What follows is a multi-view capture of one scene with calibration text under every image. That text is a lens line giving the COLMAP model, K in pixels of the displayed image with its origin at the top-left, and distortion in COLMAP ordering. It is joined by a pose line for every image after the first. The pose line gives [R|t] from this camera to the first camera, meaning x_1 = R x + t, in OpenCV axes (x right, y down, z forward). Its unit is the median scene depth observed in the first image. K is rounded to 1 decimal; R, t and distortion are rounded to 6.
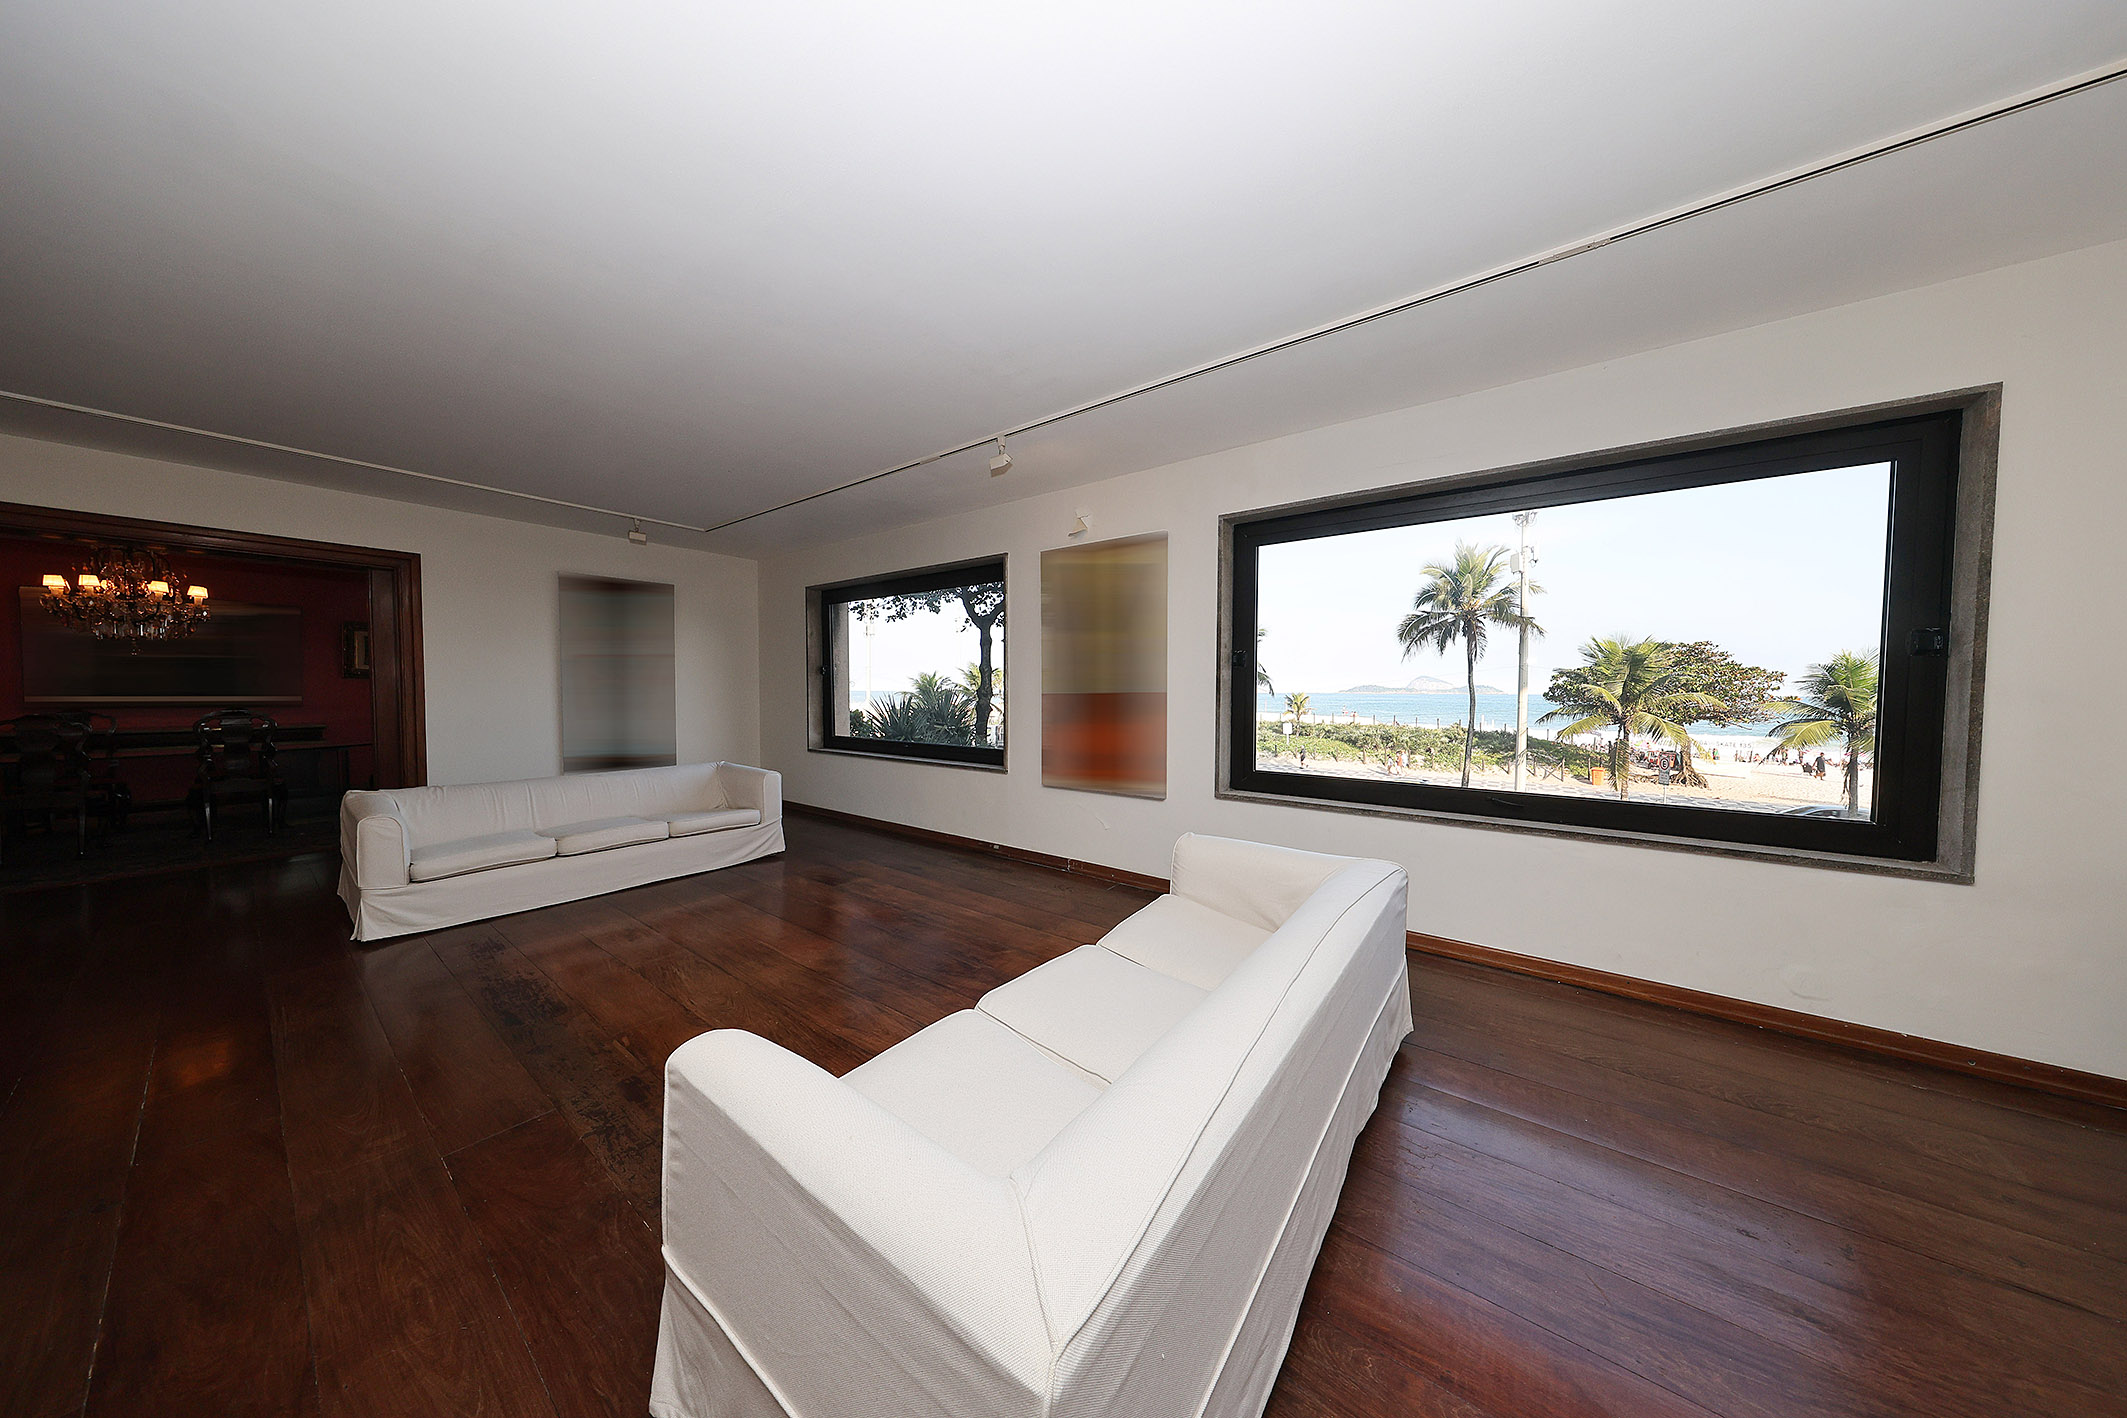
lens RADIAL K [[593.9, 0, 1063.5], [0, 593.9, 709.0], [0, 0, 1]] dist [-0.020641, -0.000005]
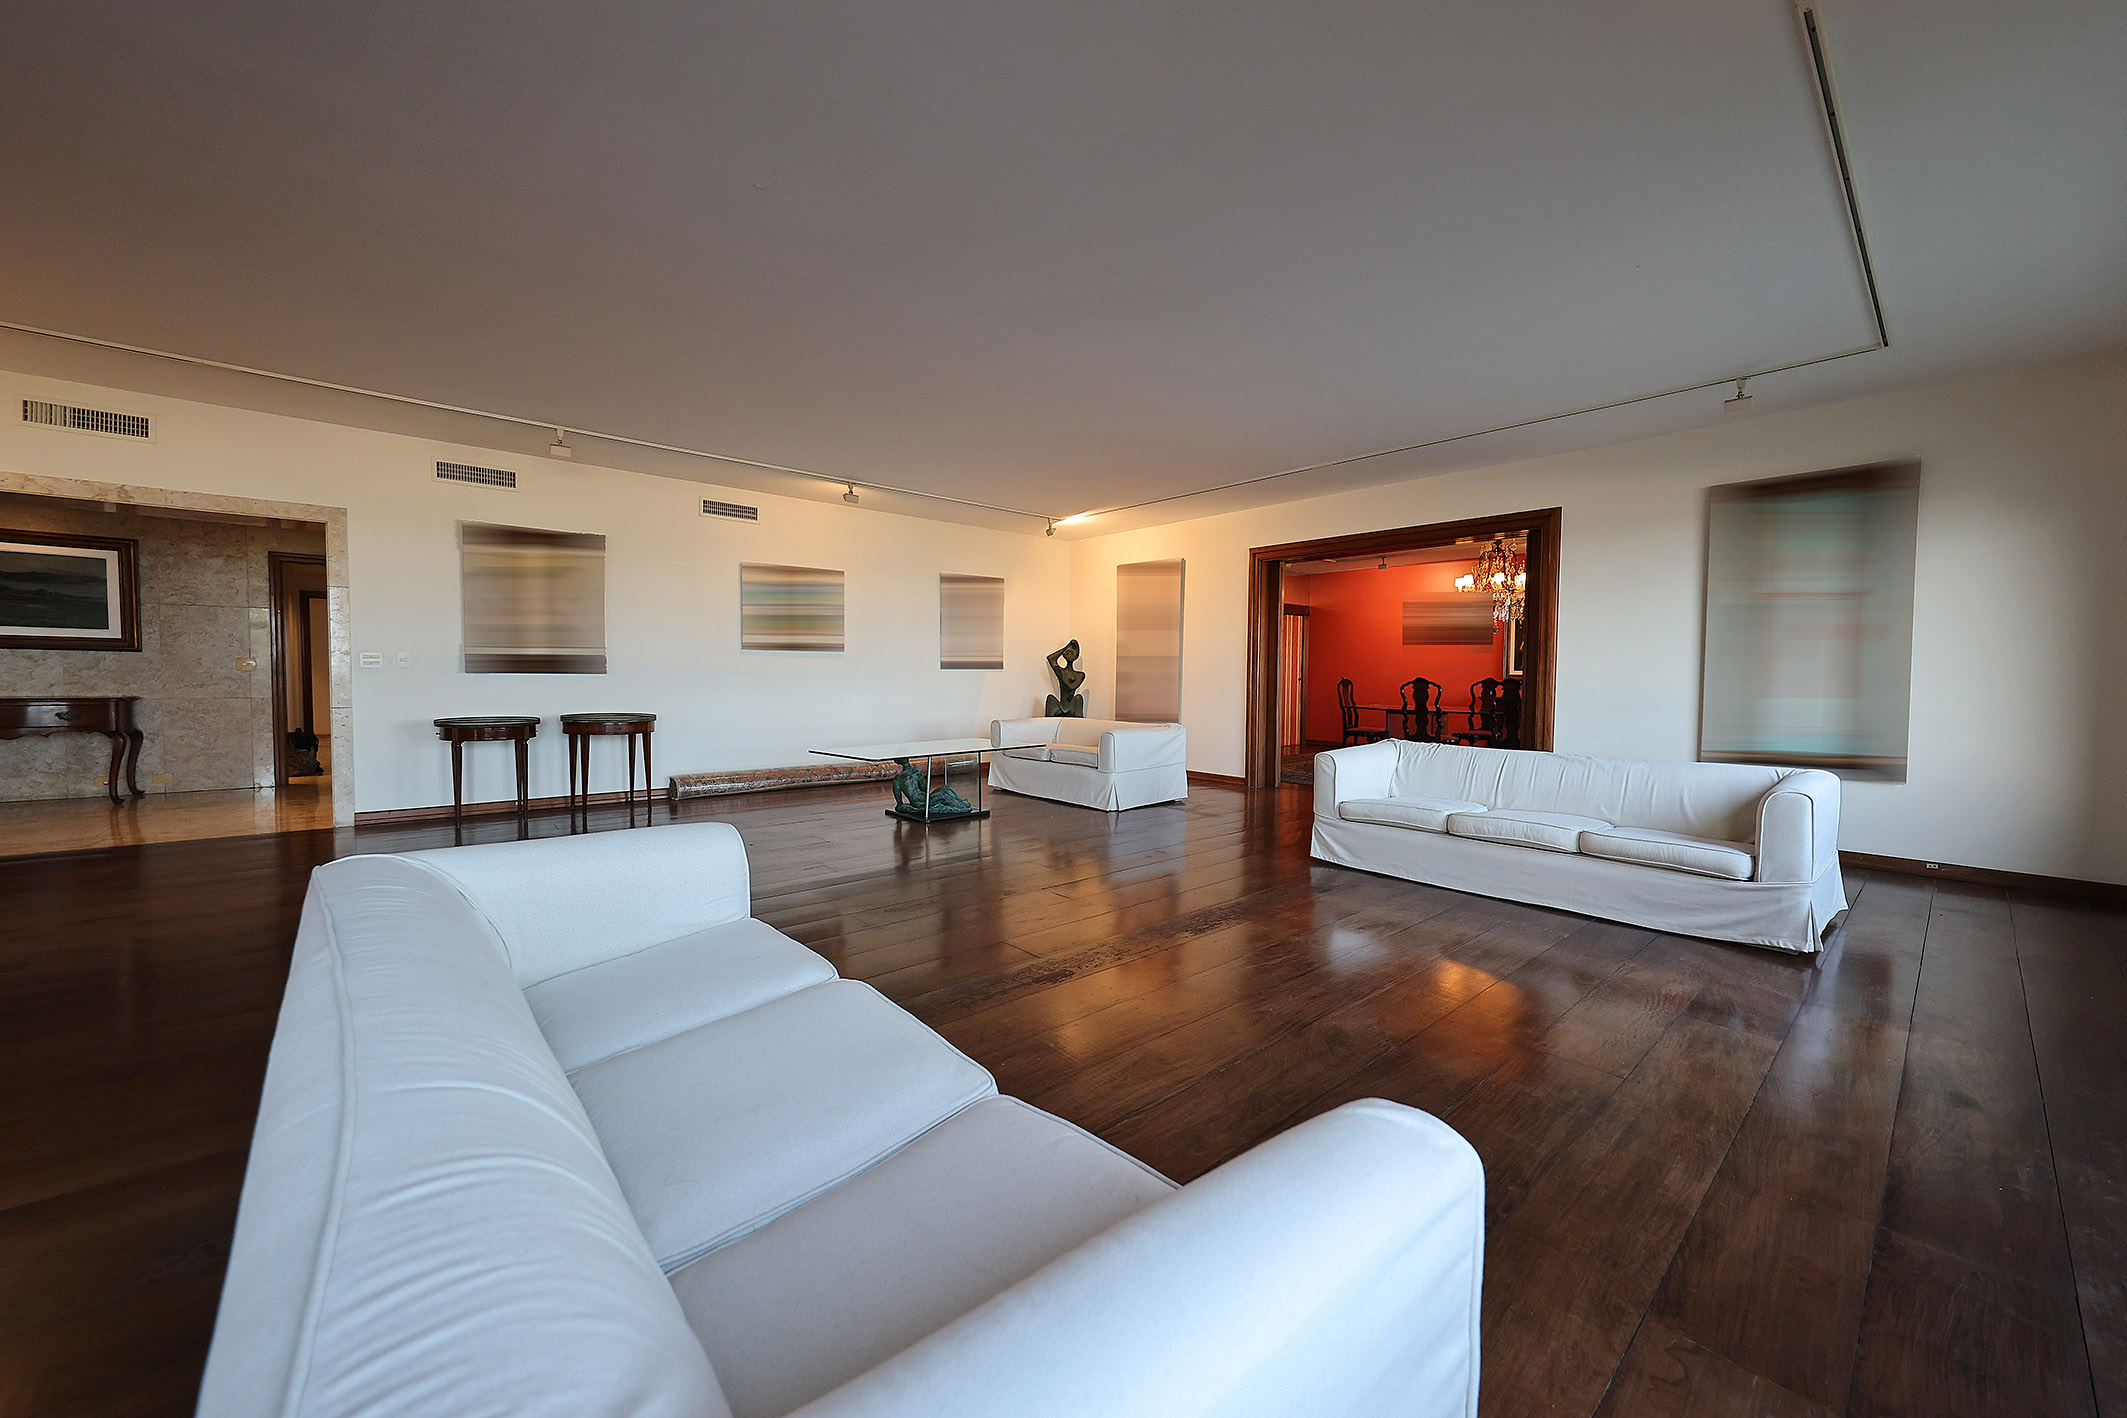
lens RADIAL K [[807.1, 0, 1063.5], [0, 807.1, 709.0], [0, 0, 1]] dist [-0.019440, -0.000056]
pose [[-0.236507, 0.027003, -0.971254, 0.314154], [-0.048212, 0.998056, 0.039489, 0.043345], [0.970433, 0.056166, -0.234746, 0.575997]]
